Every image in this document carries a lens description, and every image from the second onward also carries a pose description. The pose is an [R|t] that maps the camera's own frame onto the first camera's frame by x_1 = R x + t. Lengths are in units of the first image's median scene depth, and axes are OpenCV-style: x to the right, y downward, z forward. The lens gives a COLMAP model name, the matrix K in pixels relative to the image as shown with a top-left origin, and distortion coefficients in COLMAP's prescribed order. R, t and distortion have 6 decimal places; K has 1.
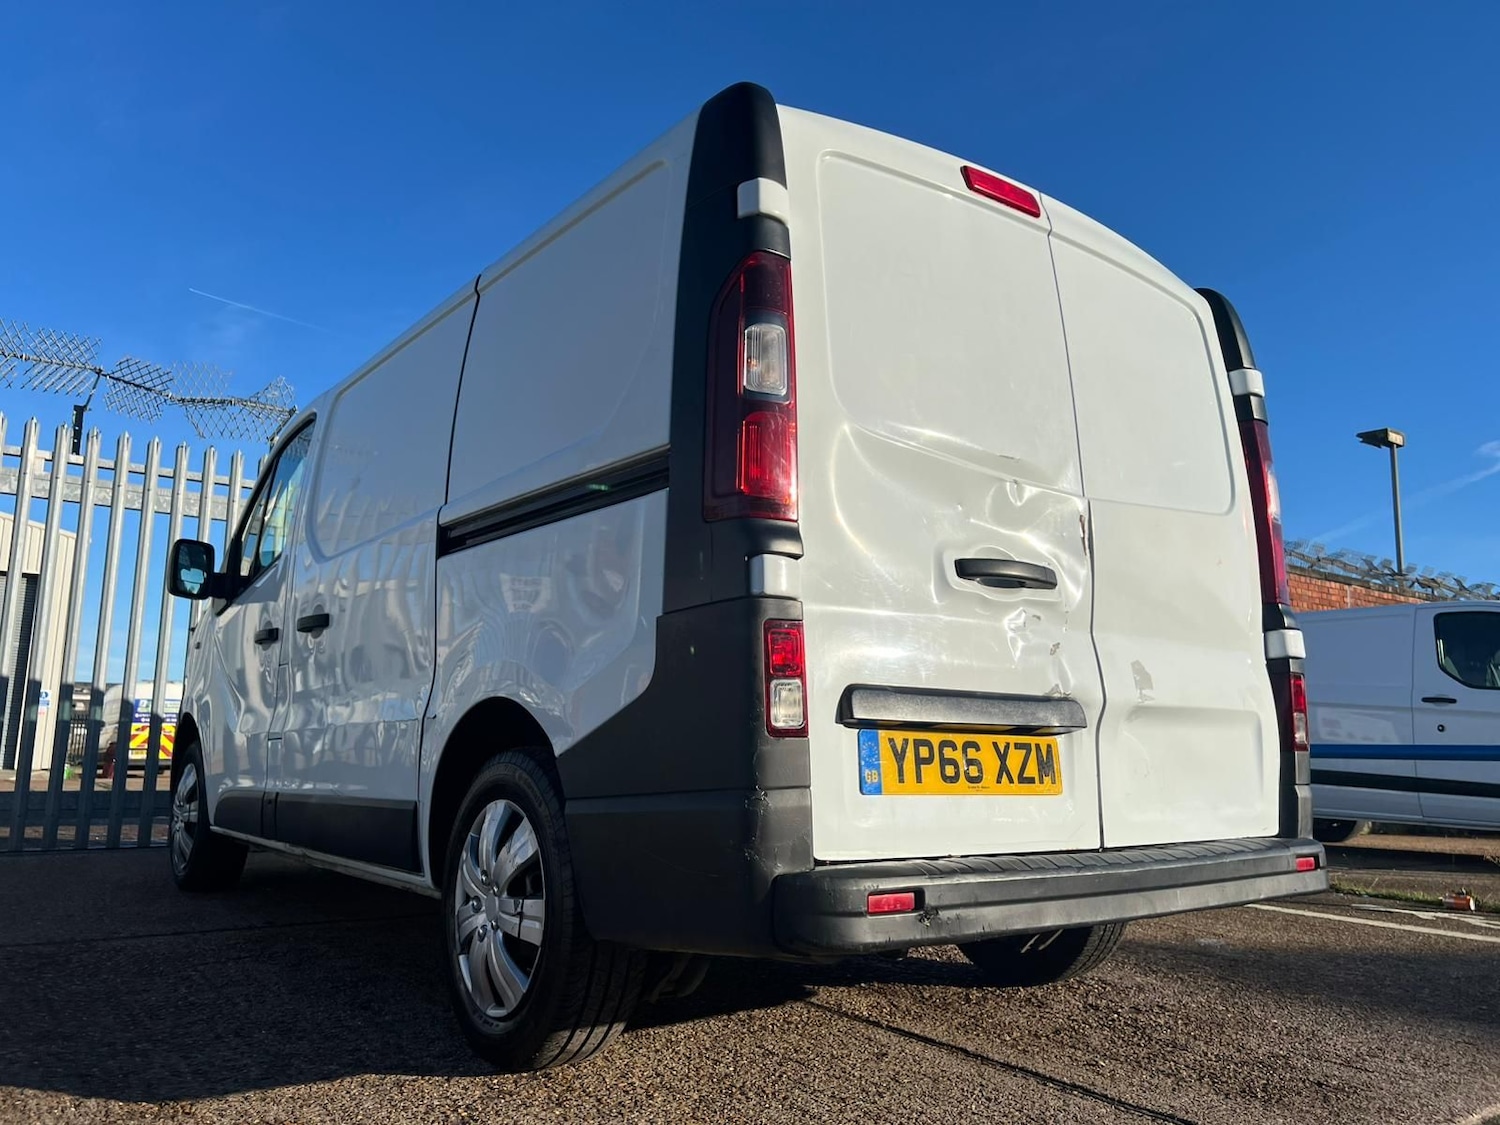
lens RADIAL K [[1130.4, 0, 755.1], [0, 1130.4, 566.2], [0, 0, 1]] dist [0.060192, -0.063941]
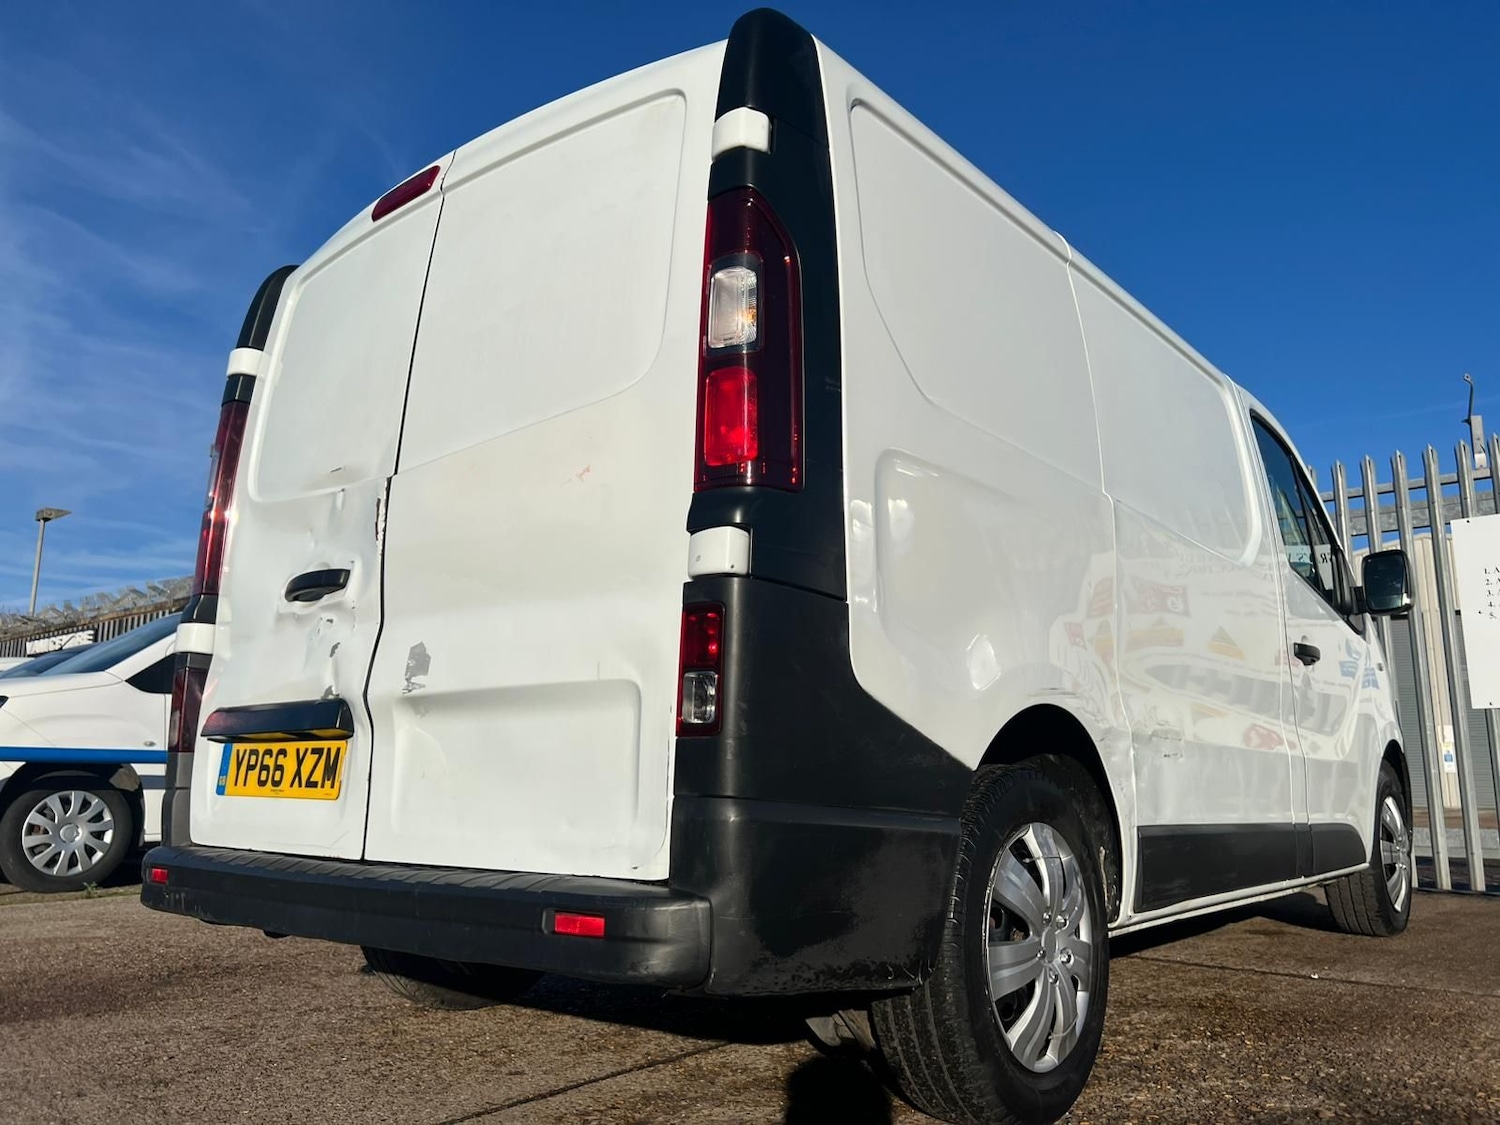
lens RADIAL K [[1130.4, 0, 726.4], [0, 1130.4, 562.7], [0, 0, 1]] dist [0.060192, -0.063941]
pose [[0.206340, -0.196287, -0.958590, 1.339299], [0.153391, 0.974049, -0.166434, 0.222924], [0.966383, -0.112697, 0.231093, 1.150984]]
